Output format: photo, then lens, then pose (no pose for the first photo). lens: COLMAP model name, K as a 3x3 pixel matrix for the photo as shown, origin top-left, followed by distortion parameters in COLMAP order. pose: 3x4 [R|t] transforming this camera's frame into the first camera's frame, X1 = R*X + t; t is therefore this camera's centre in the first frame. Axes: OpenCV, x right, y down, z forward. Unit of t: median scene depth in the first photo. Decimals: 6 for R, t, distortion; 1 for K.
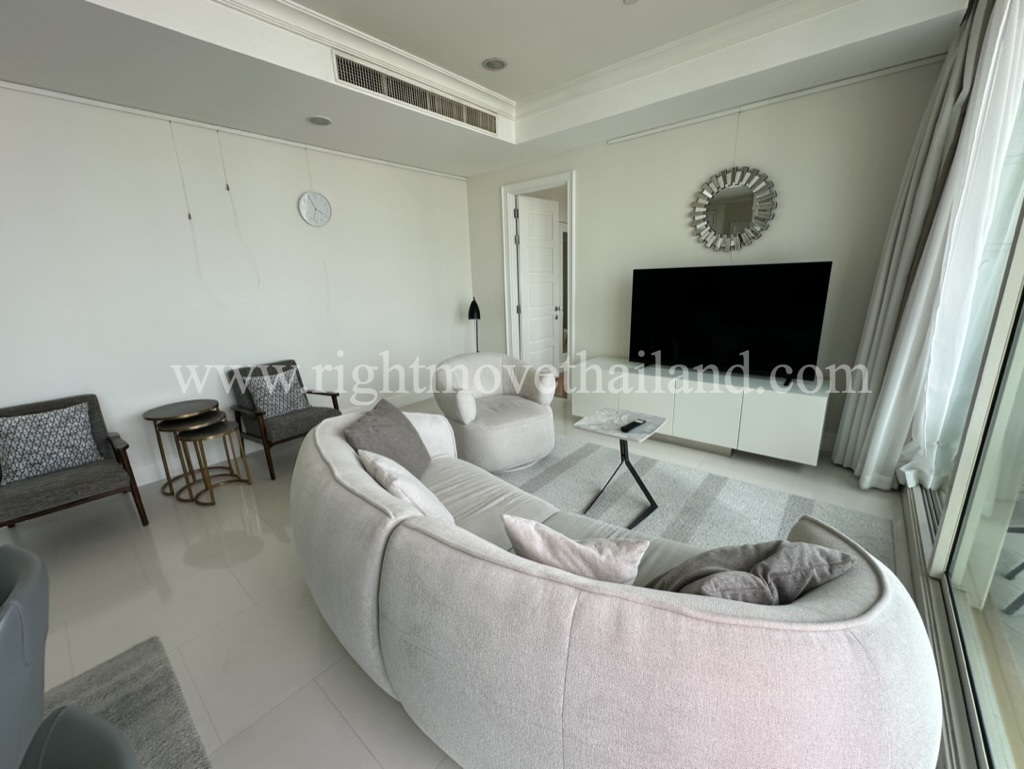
lens RADIAL K [[411.2, 0, 512.0], [0, 411.2, 384.5], [0, 0, 1]] dist [-0.000269, -0.000005]
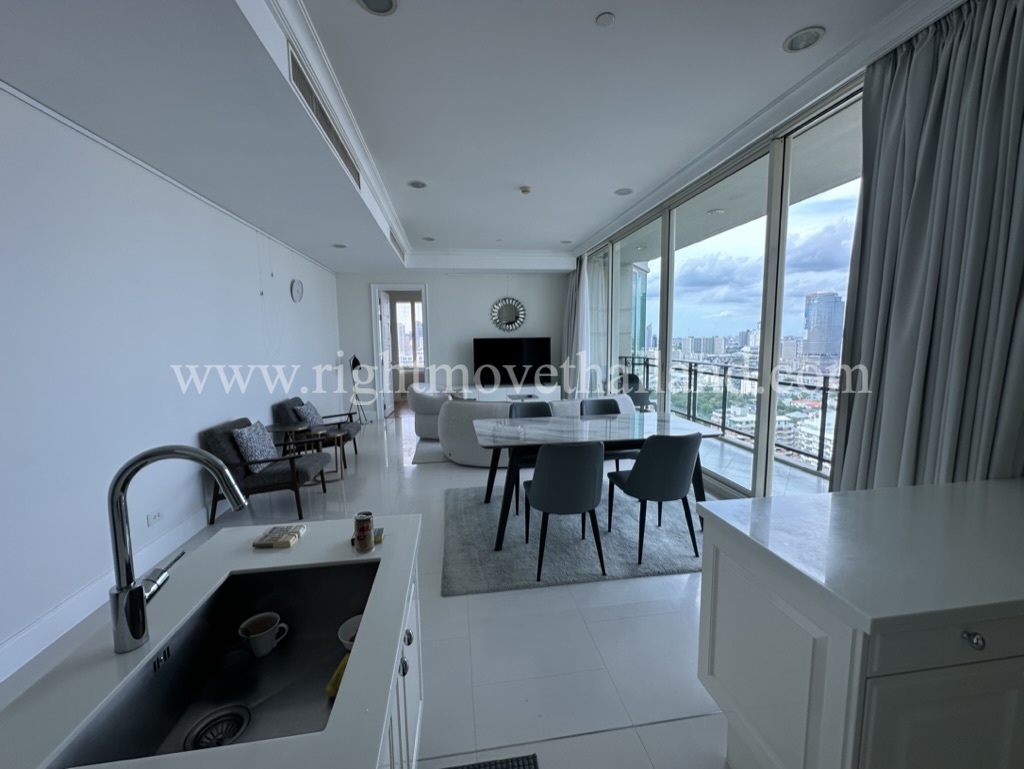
lens RADIAL K [[411.2, 0, 512.0], [0, 411.2, 384.5], [0, 0, 1]] dist [-0.000269, -0.000005]
pose [[0.665175, -0.057433, 0.744475, -1.221616], [0.180329, 0.979881, -0.085528, 0.163594], [-0.724585, 0.191141, 0.662149, -0.473848]]
